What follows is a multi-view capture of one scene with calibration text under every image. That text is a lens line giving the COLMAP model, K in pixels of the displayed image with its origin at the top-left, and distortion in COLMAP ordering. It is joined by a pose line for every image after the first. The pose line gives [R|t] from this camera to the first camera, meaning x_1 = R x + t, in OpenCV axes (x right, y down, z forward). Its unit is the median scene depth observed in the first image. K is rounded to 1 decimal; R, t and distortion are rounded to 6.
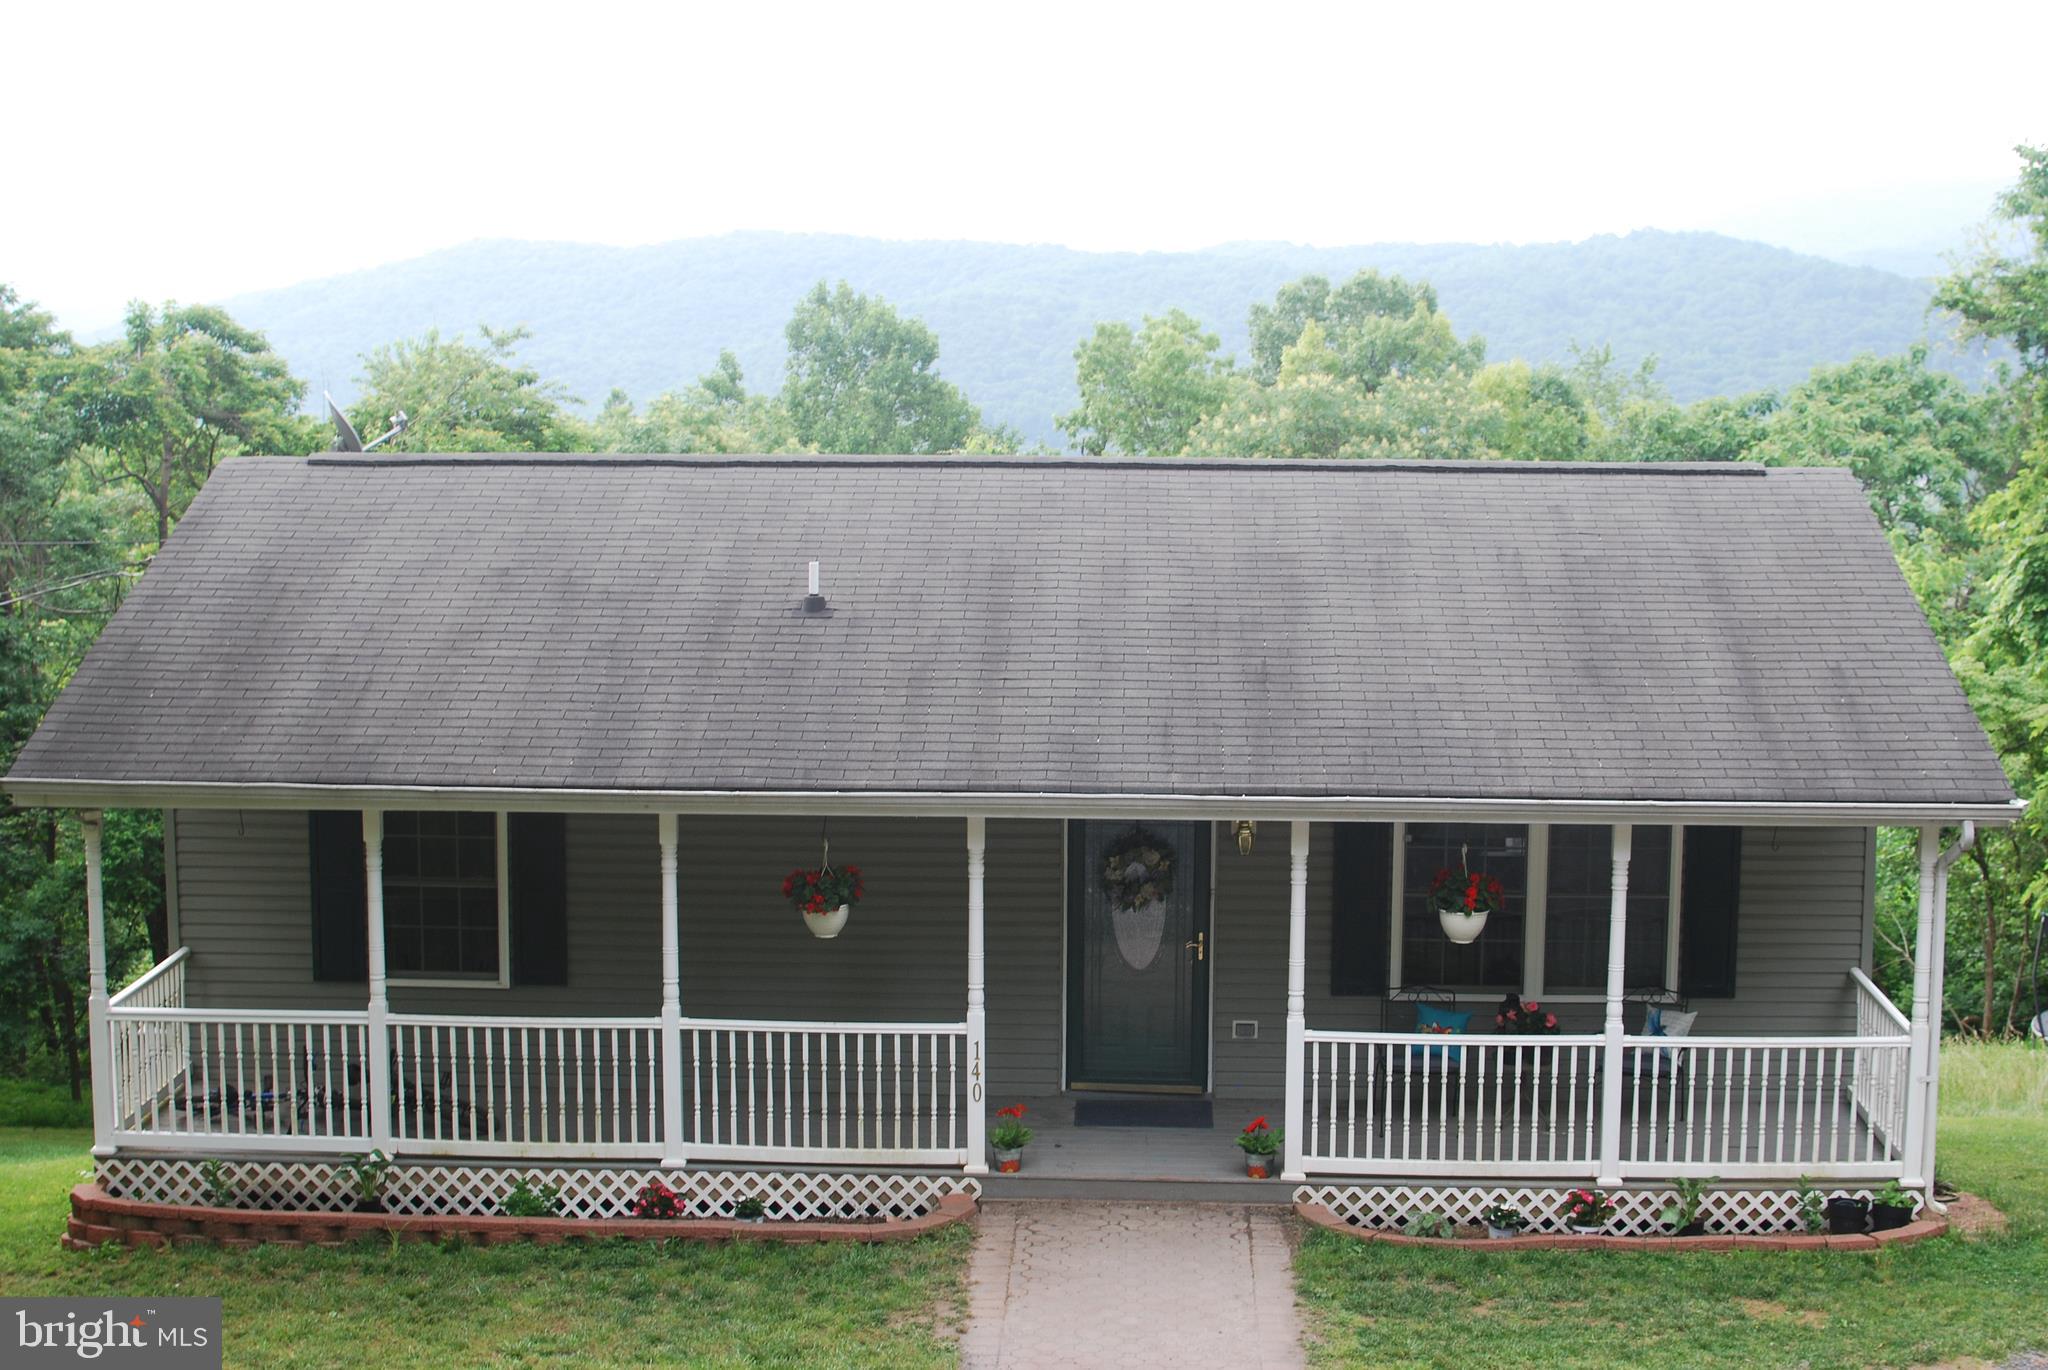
lens RADIAL K [[3156.7, 0, 1023.1], [0, 3156.7, 683.9], [0, 0, 1]] dist [-0.158764, 0.000000]
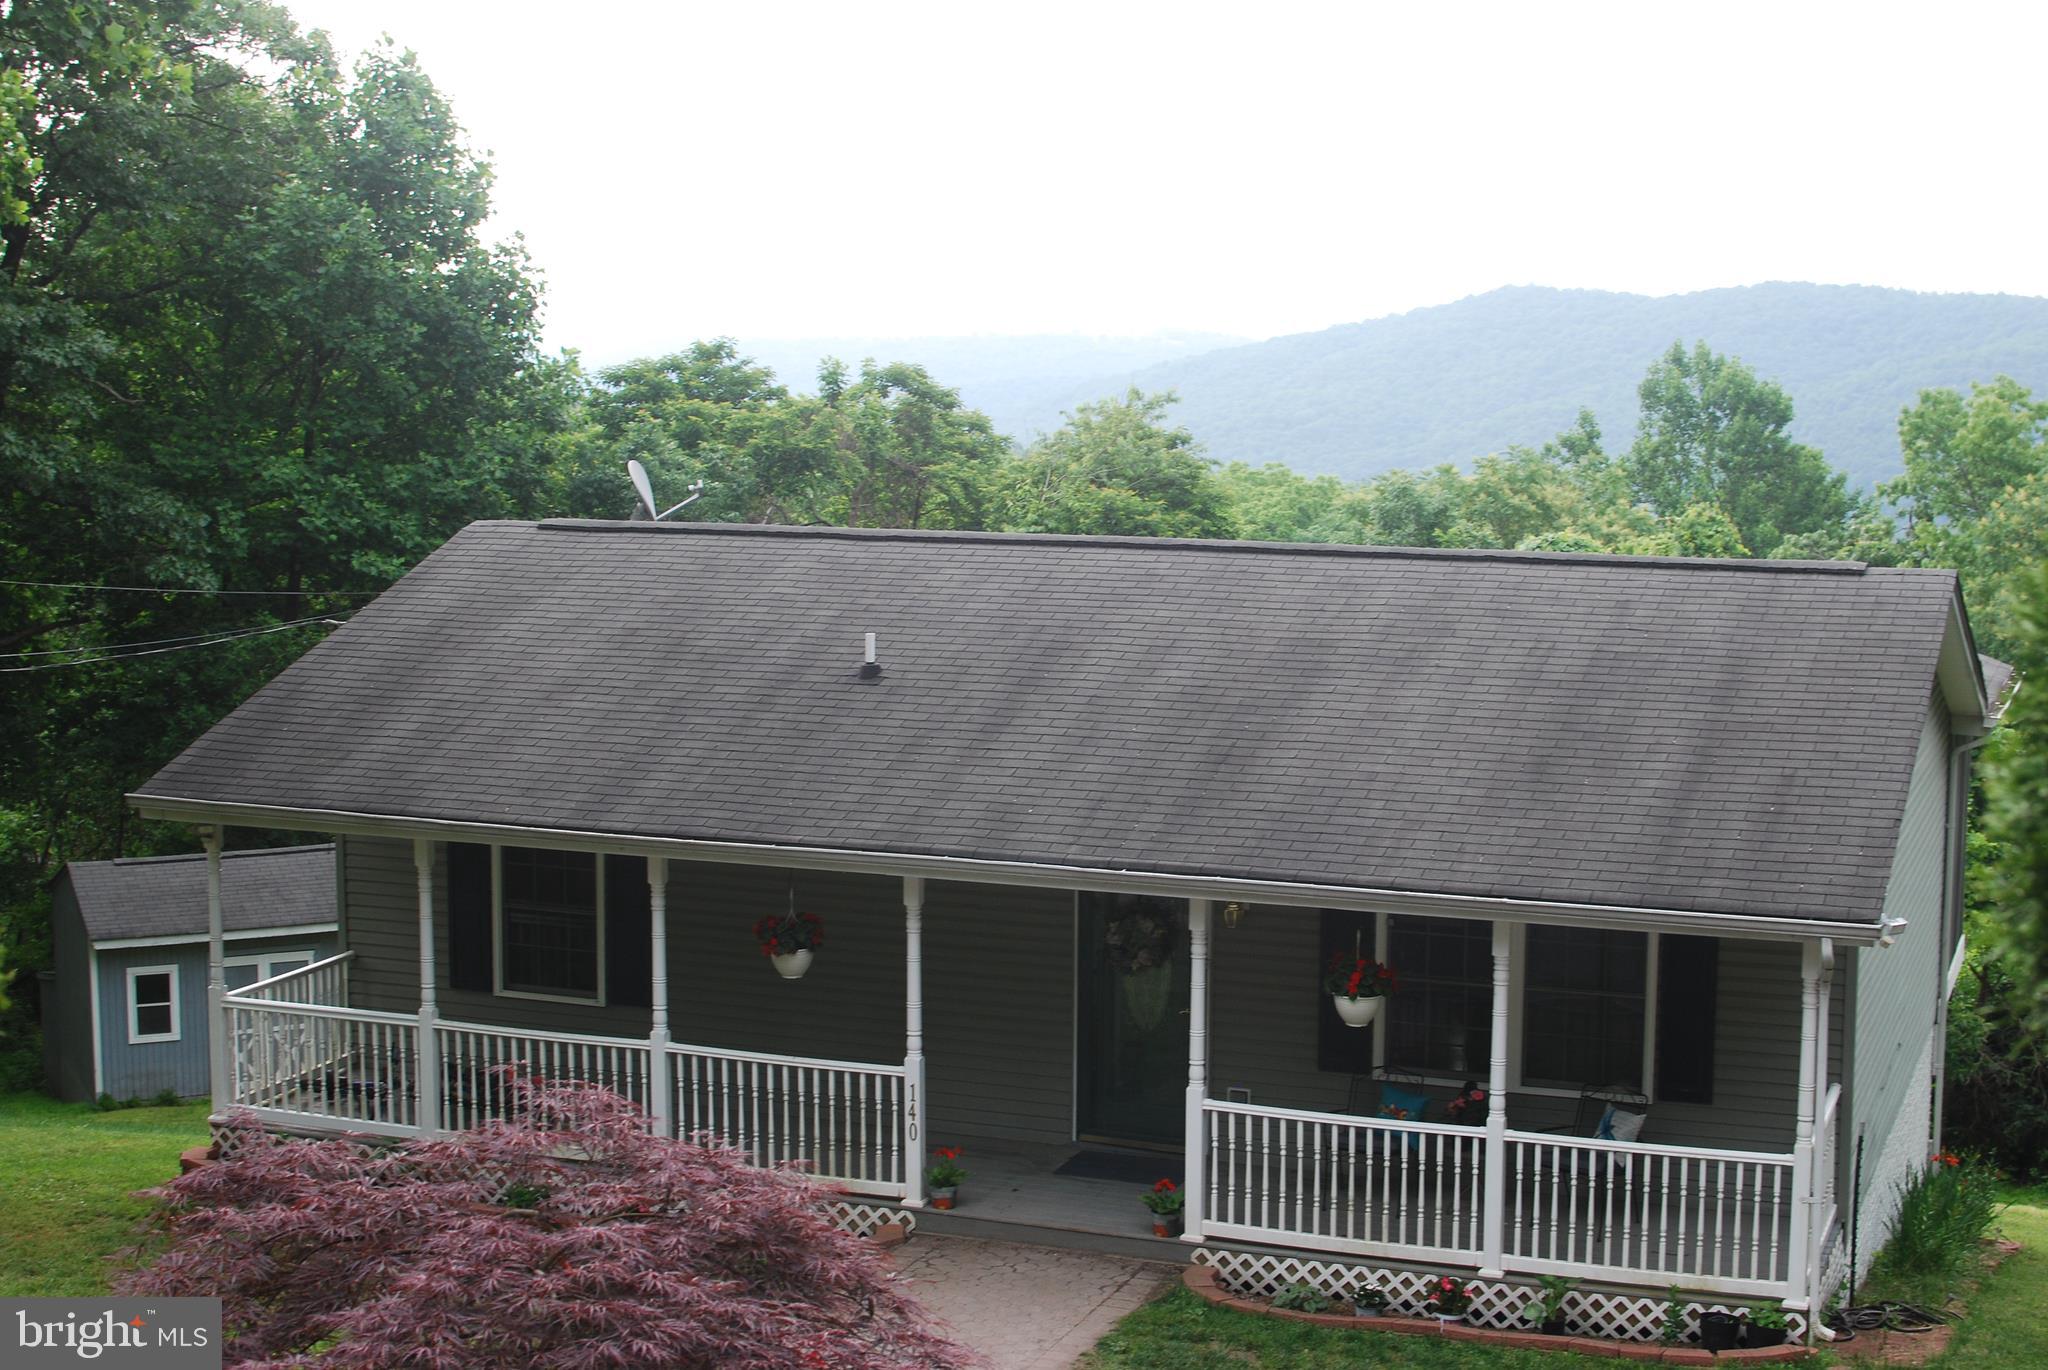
lens RADIAL K [[3156.7, 0, 1013.0], [0, 3156.7, 678.7], [0, 0, 1]] dist [-0.158764, 0.000000]
pose [[0.945673, 0.038173, -0.322869, 0.356755], [-0.043606, 0.999003, -0.009607, -0.015874], [0.322181, 0.023164, 0.946395, -0.009364]]
